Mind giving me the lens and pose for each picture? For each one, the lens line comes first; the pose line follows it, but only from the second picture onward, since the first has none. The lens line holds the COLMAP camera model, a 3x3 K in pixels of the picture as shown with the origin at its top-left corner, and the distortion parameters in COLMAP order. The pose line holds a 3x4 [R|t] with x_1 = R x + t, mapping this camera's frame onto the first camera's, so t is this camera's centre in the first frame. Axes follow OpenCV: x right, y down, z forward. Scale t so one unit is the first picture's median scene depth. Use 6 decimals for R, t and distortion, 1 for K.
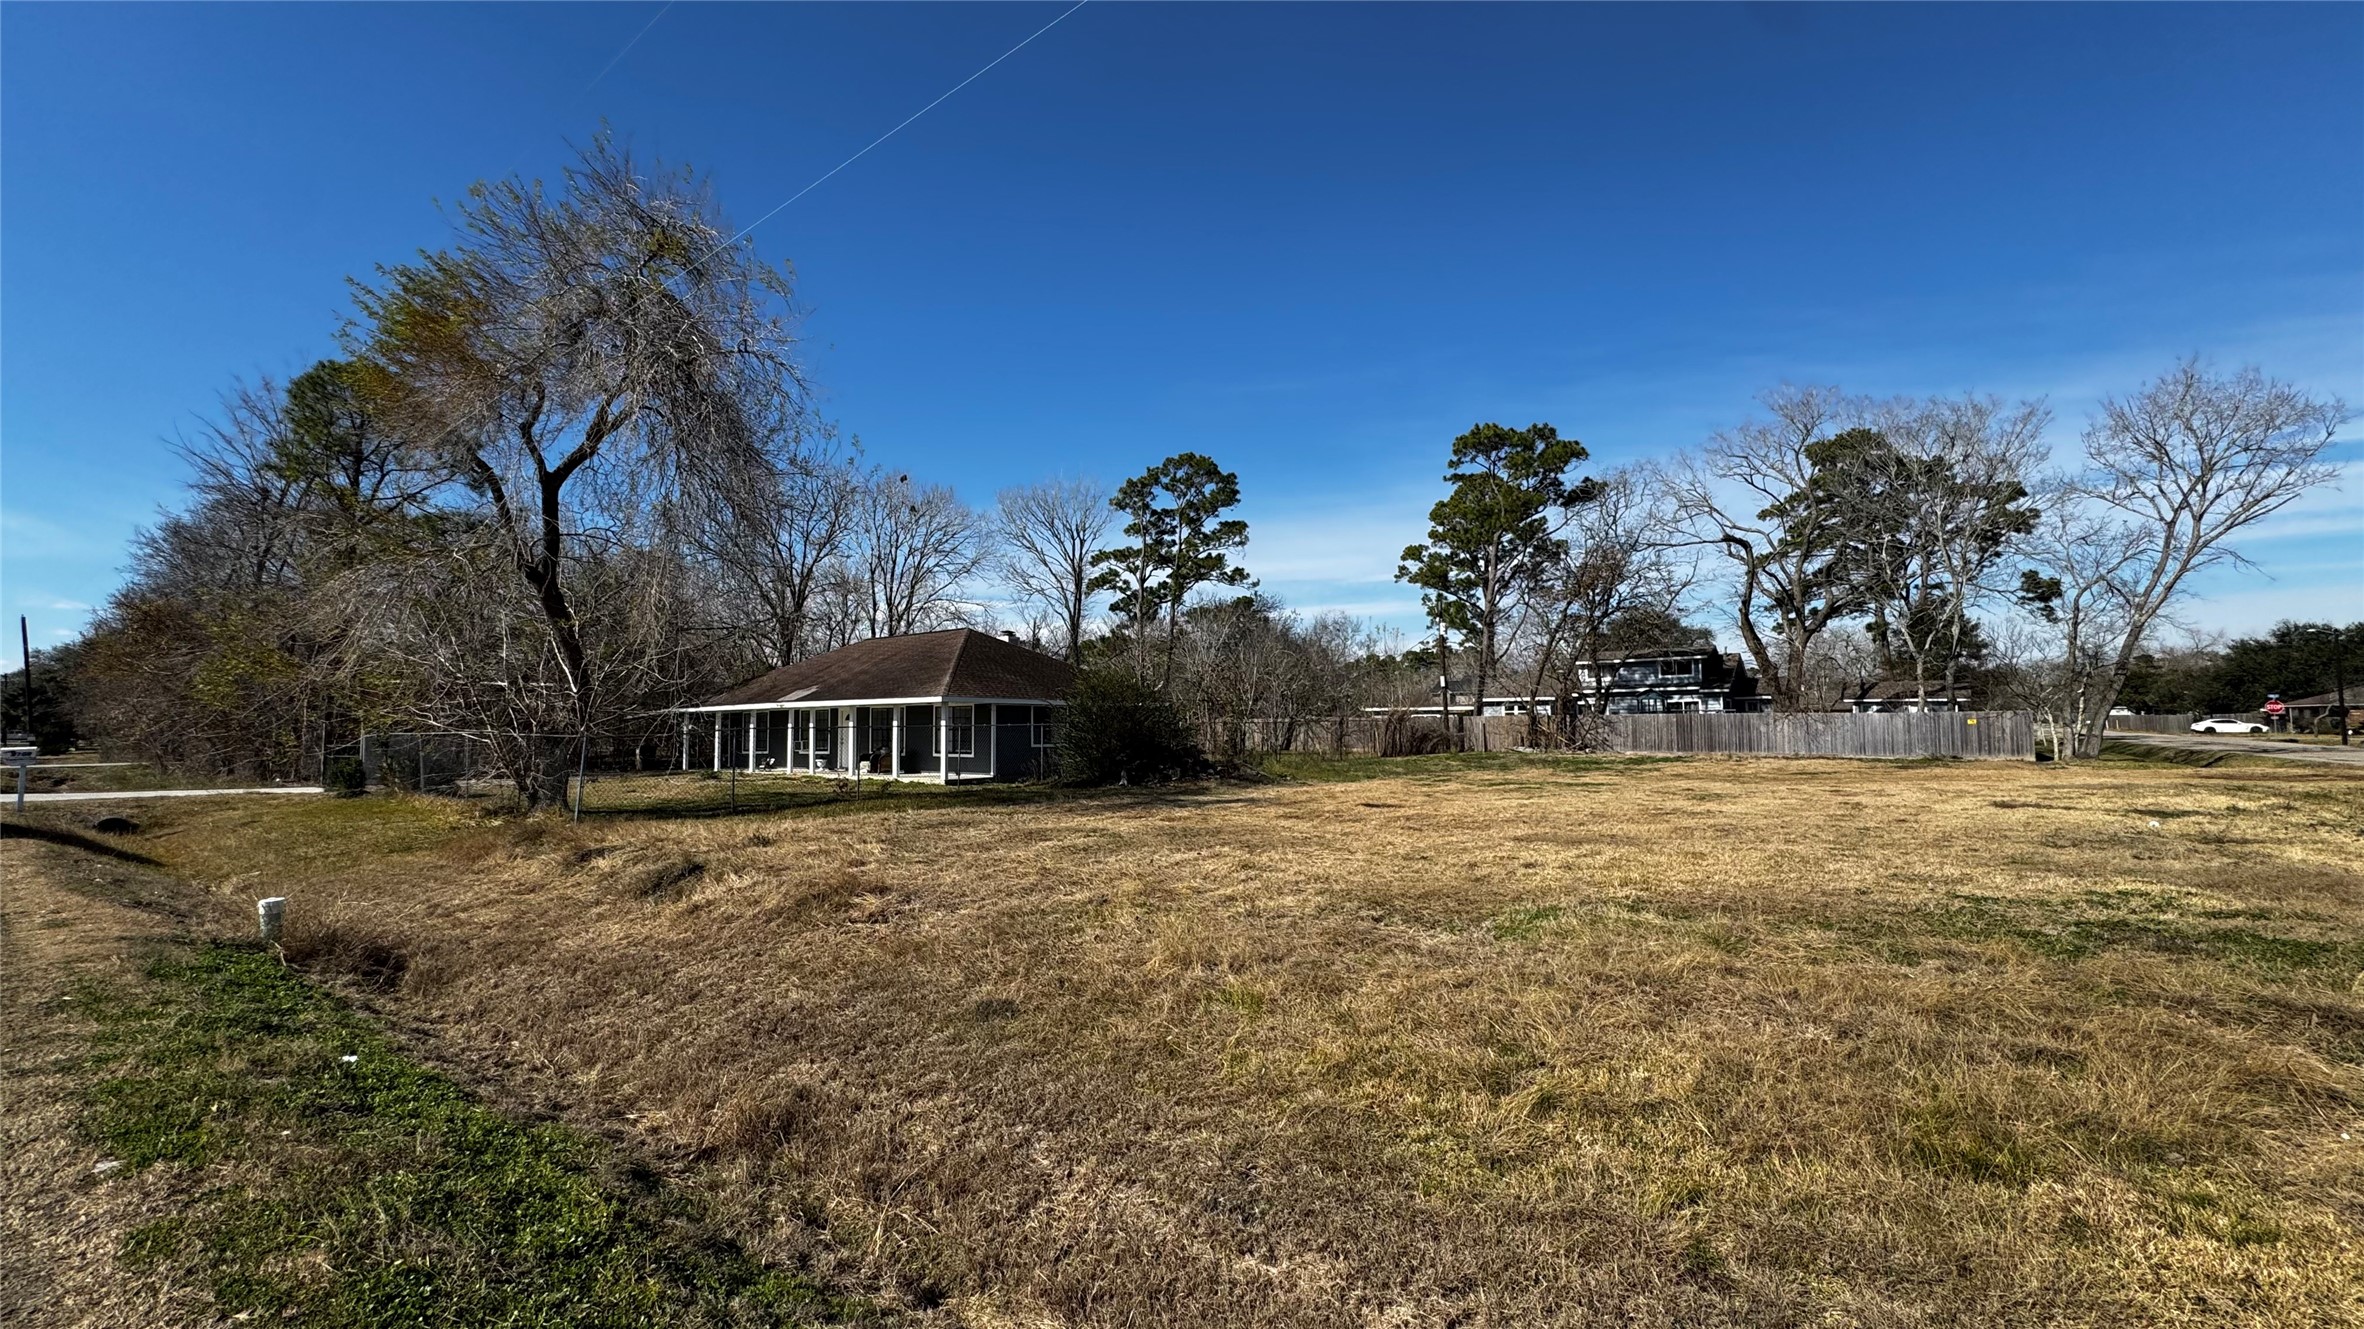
lens RADIAL K [[931.6, 0, 1182.0], [0, 931.6, 664.5], [0, 0, 1]] dist [0.000189, 0.000000]
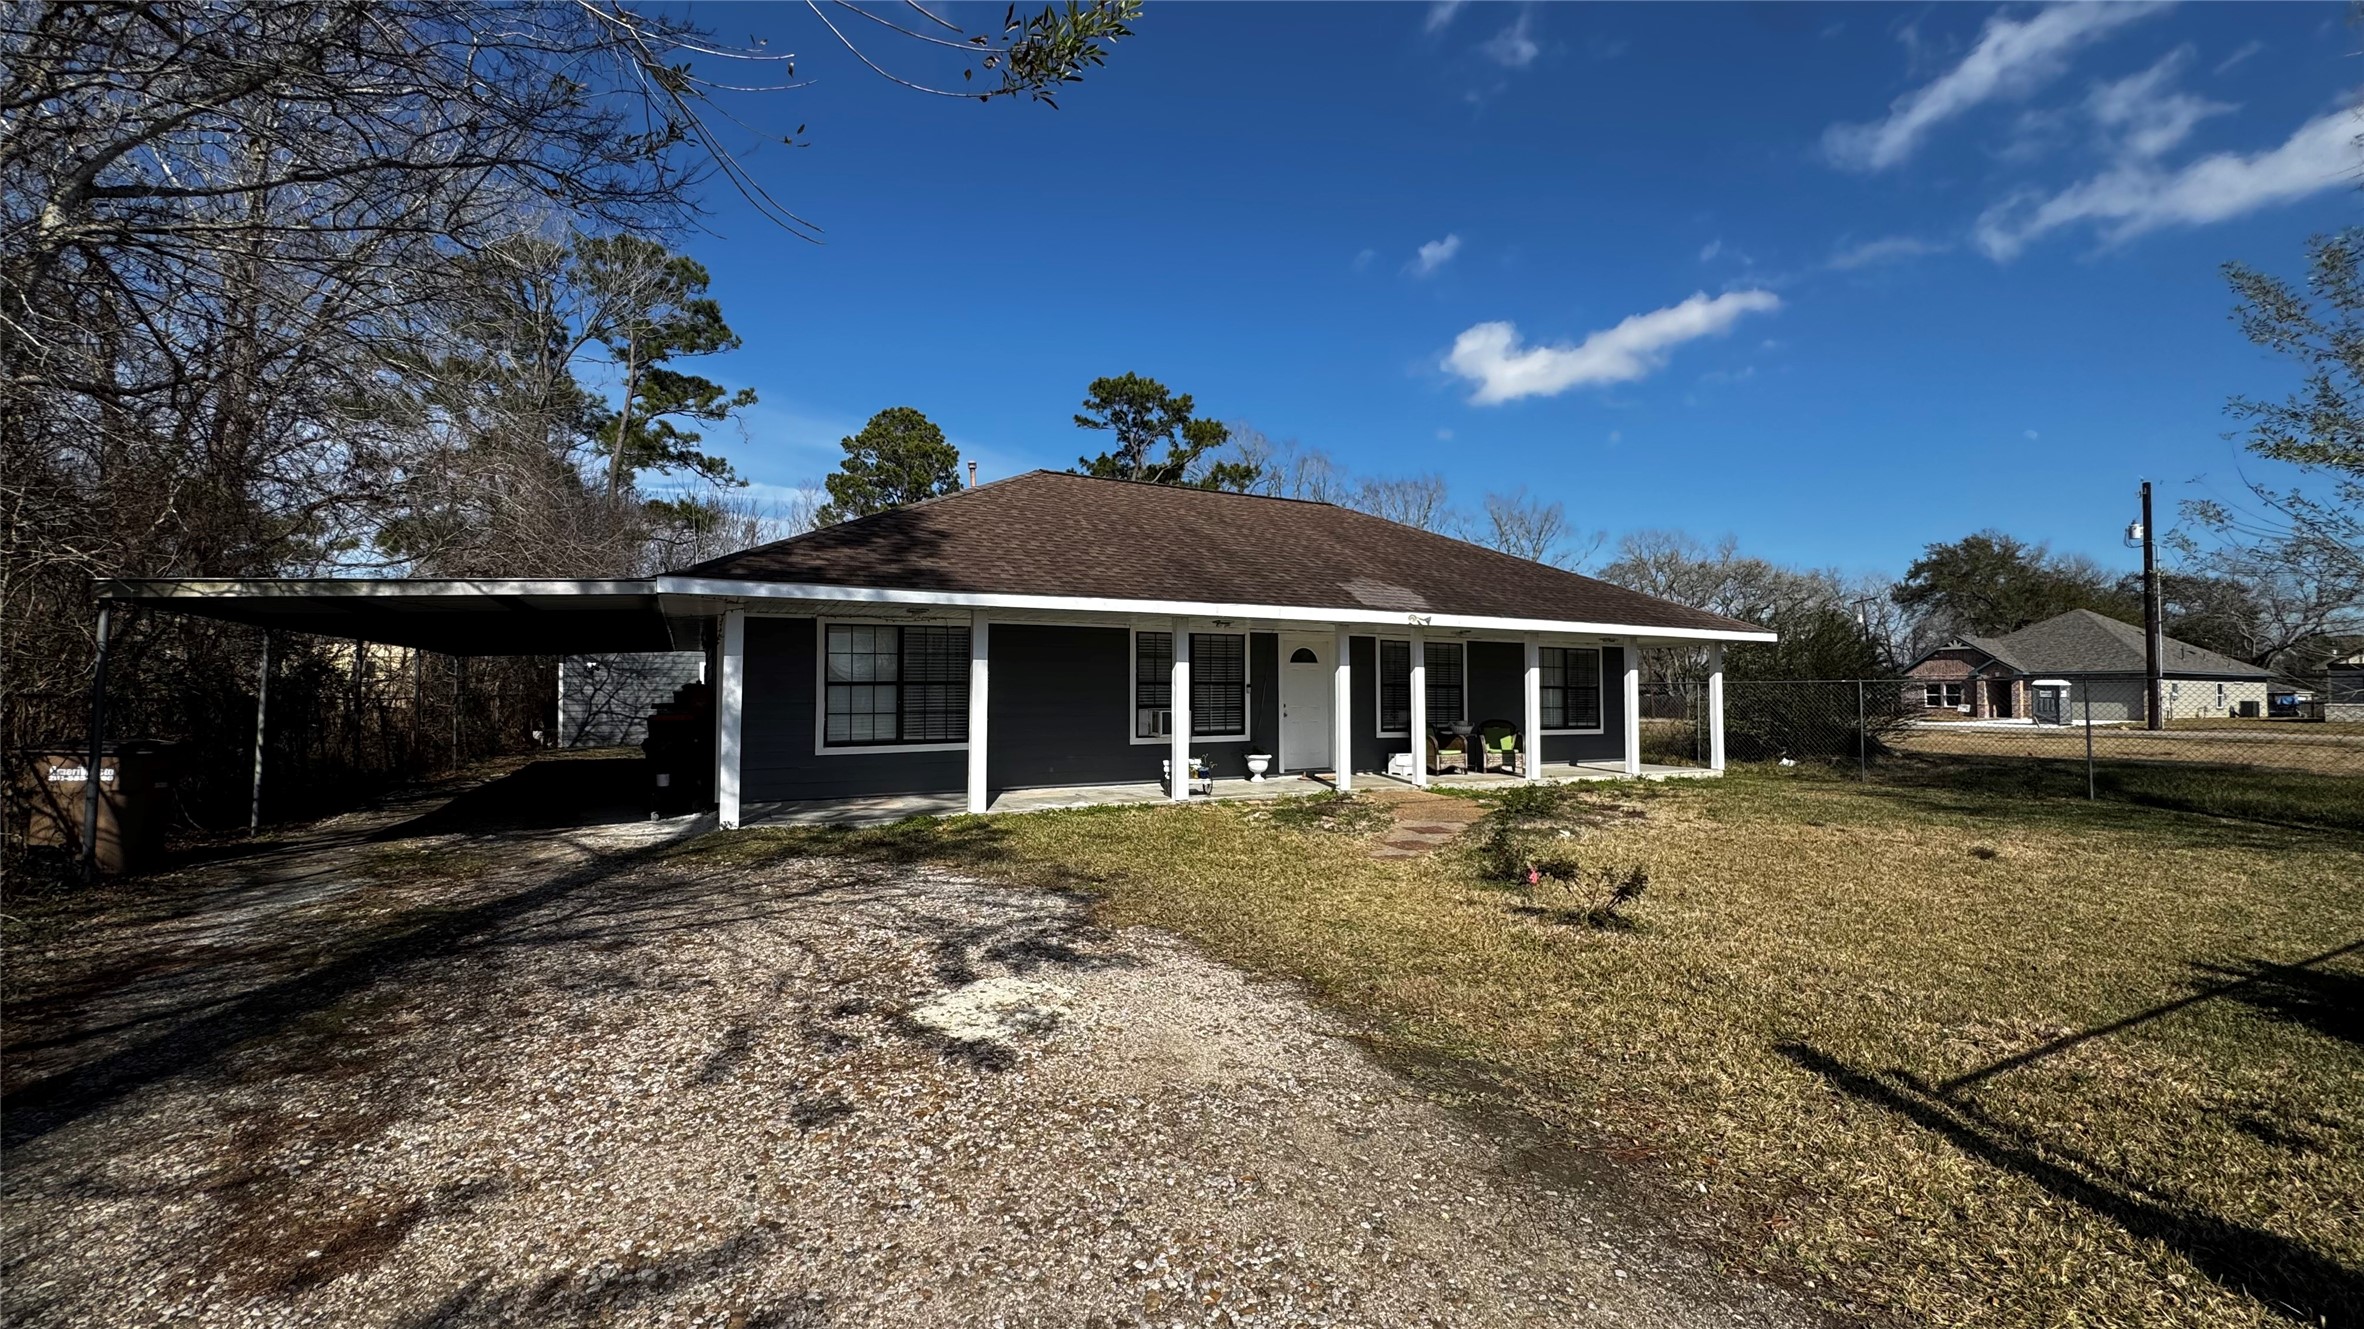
lens RADIAL K [[931.6, 0, 1182.0], [0, 931.6, 664.5], [0, 0, 1]] dist [0.000189, 0.000000]
pose [[0.433987, 0.043971, 0.899845, -0.800373], [-0.066386, 0.997654, -0.016733, 0.073981], [-0.898470, -0.052475, 0.435888, 0.878655]]
